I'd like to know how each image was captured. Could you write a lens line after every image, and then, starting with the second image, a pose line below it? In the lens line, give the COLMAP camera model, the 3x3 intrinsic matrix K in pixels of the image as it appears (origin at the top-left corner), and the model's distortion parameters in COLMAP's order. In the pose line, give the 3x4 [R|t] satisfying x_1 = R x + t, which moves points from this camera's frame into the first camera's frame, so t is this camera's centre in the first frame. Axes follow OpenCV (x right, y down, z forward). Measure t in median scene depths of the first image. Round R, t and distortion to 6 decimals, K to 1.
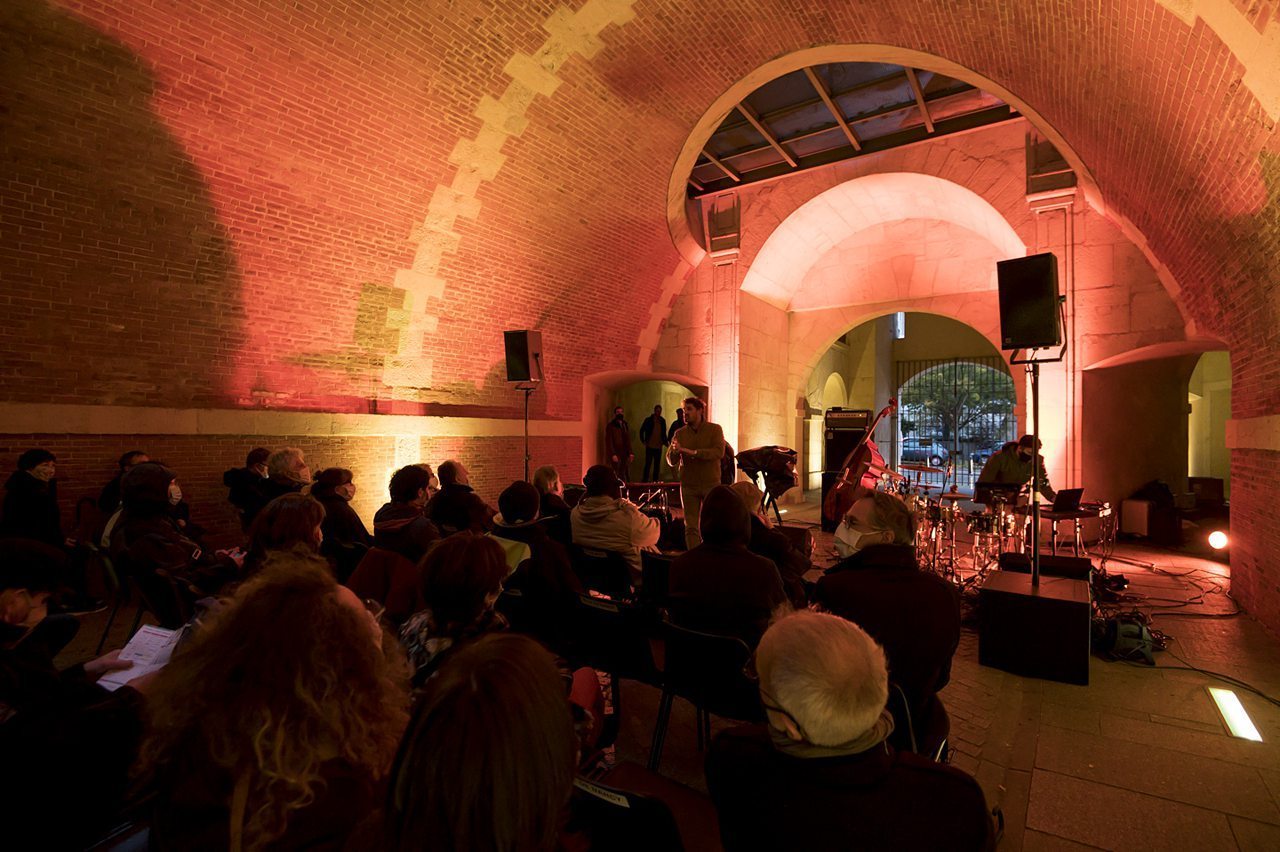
lens RADIAL K [[591.1, 0, 640.0], [0, 591.1, 426.0], [0, 0, 1]] dist [-0.005349, -0.011999]
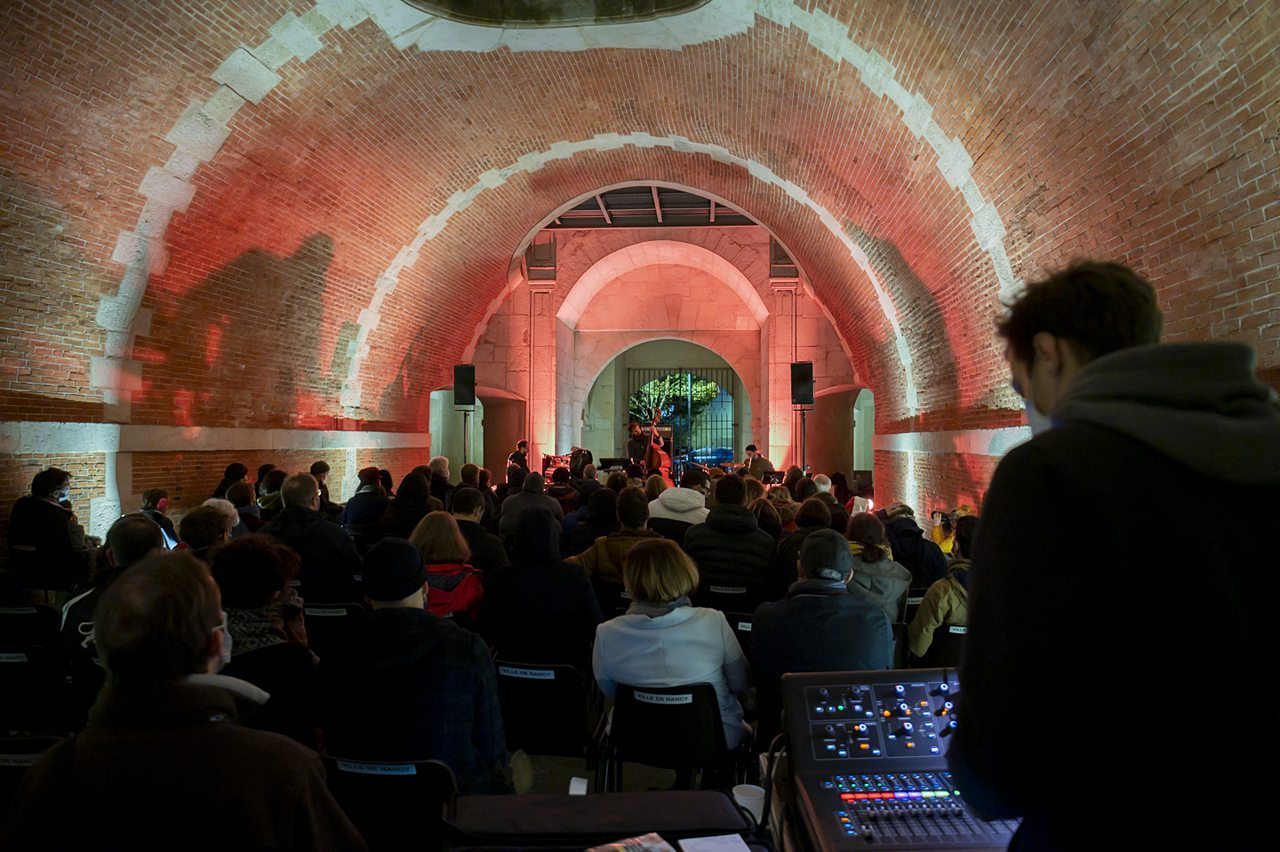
lens RADIAL K [[867.4, 0, 640.0], [0, 867.4, 426.0], [0, 0, 1]] dist [0.010048, -0.001328]
pose [[0.864961, 0.001807, 0.501835, -0.693309], [-0.001592, 0.999998, -0.000856, -0.024477], [-0.501836, -0.000058, 0.864963, -0.692623]]
